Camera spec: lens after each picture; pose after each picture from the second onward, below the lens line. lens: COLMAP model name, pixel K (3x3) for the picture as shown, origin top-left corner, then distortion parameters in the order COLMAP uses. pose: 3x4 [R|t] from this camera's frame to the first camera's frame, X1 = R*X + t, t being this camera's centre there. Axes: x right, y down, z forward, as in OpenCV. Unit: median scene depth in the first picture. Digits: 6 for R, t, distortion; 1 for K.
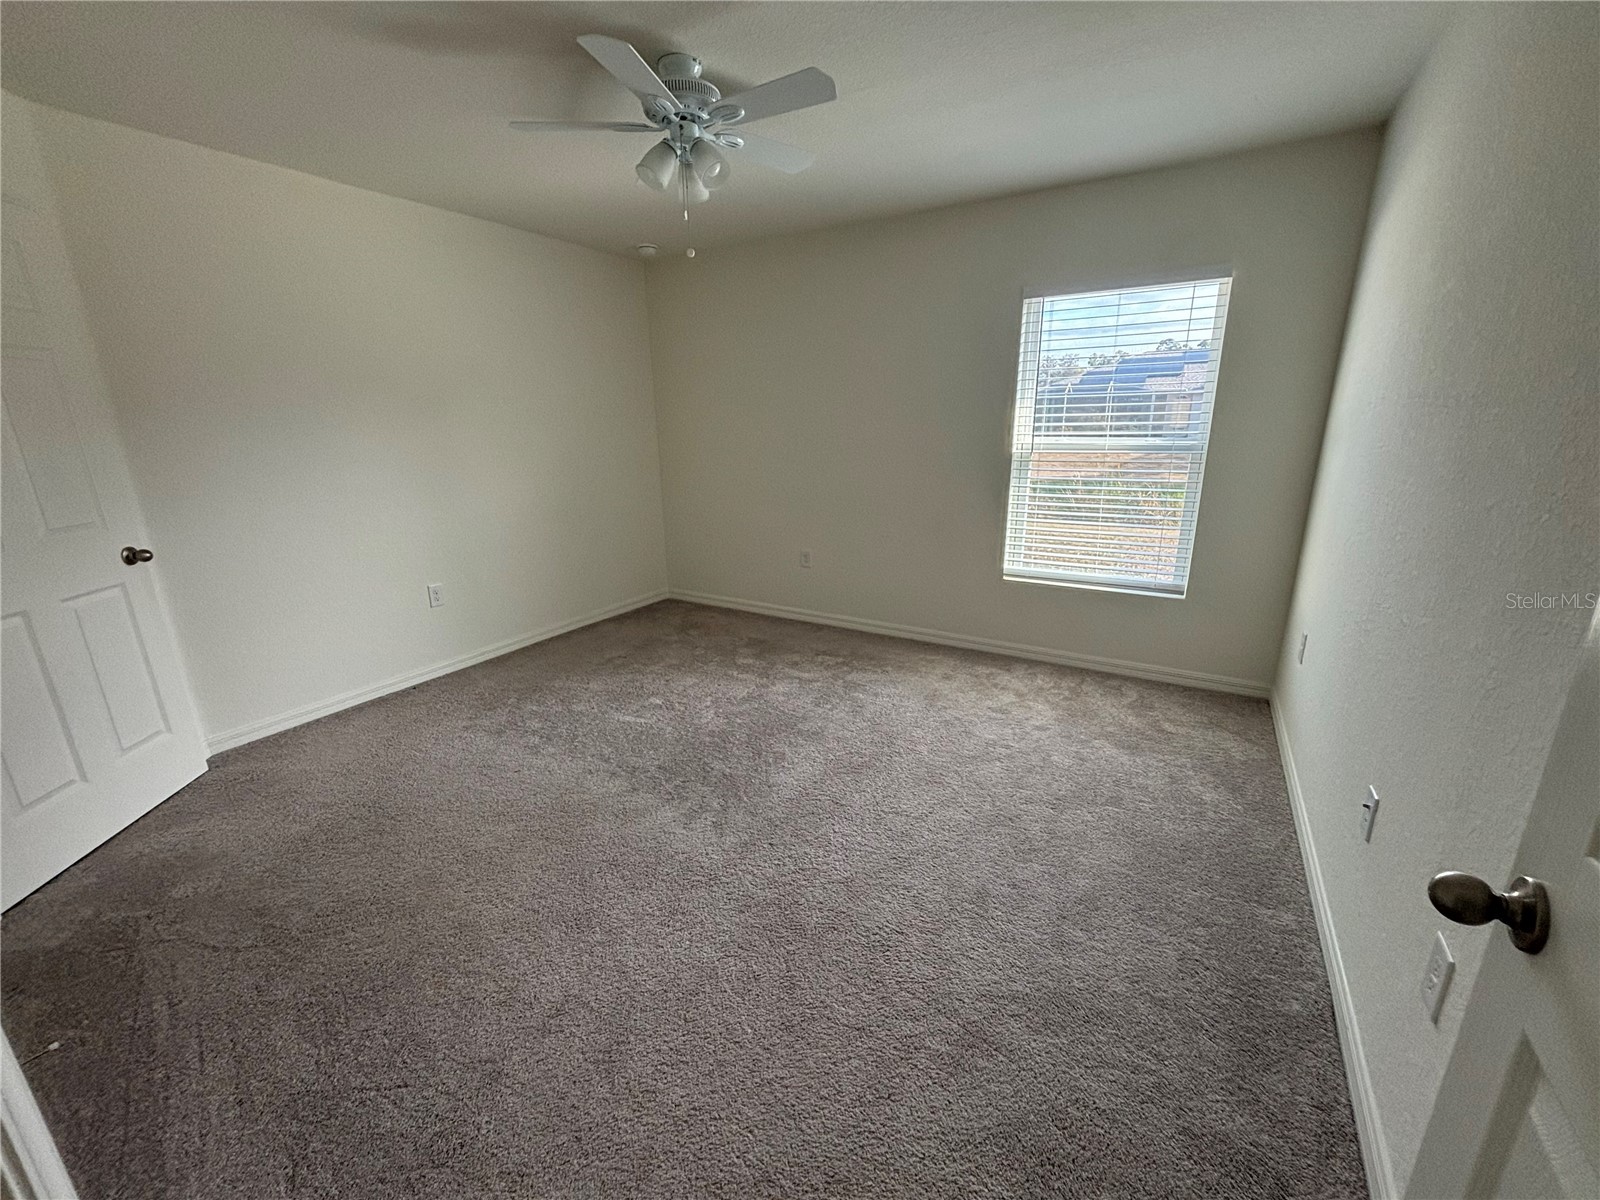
lens RADIAL K [[648.4, 0, 804.1], [0, 648.4, 598.6], [0, 0, 1]] dist [-0.000334, -0.000121]
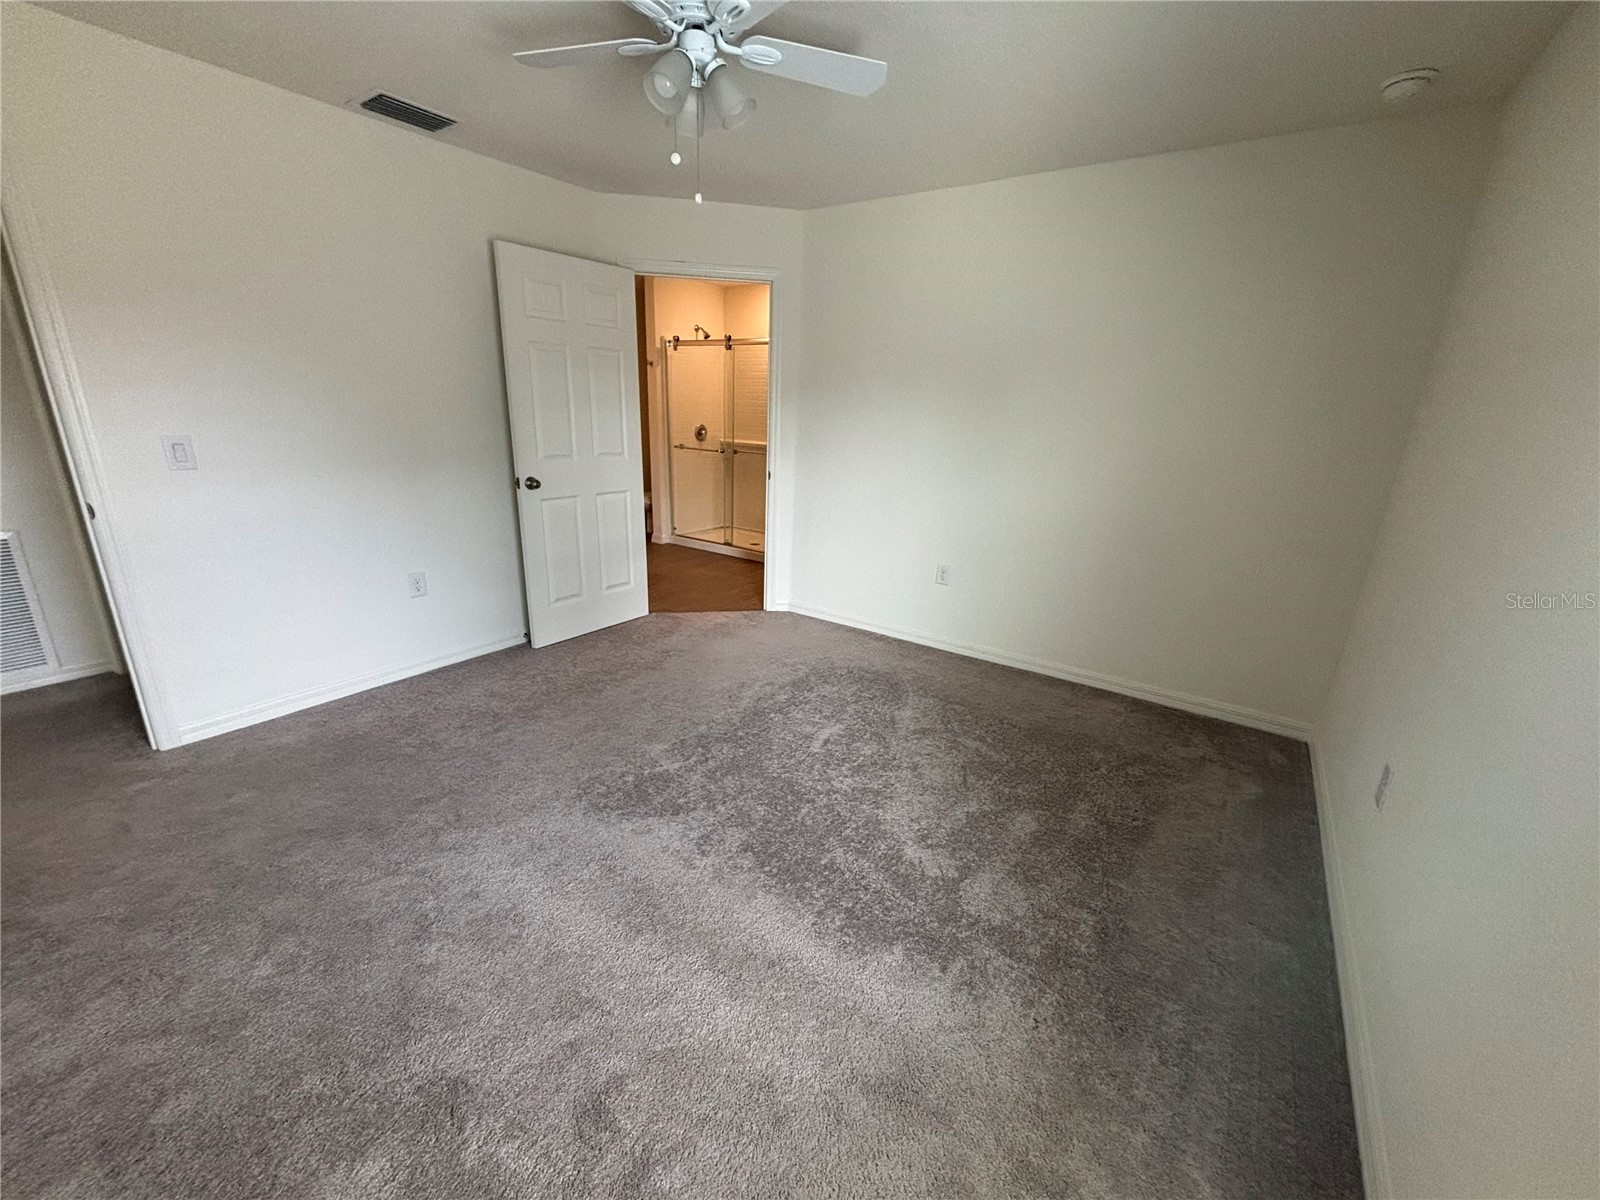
lens RADIAL K [[648.4, 0, 800.7], [0, 648.4, 598.7], [0, 0, 1]] dist [-0.000334, -0.000121]
pose [[-0.083655, 0.299555, -0.950405, 0.422545], [-0.296001, 0.903230, 0.310740, -0.207333], [0.951518, 0.307315, 0.013109, 0.717233]]
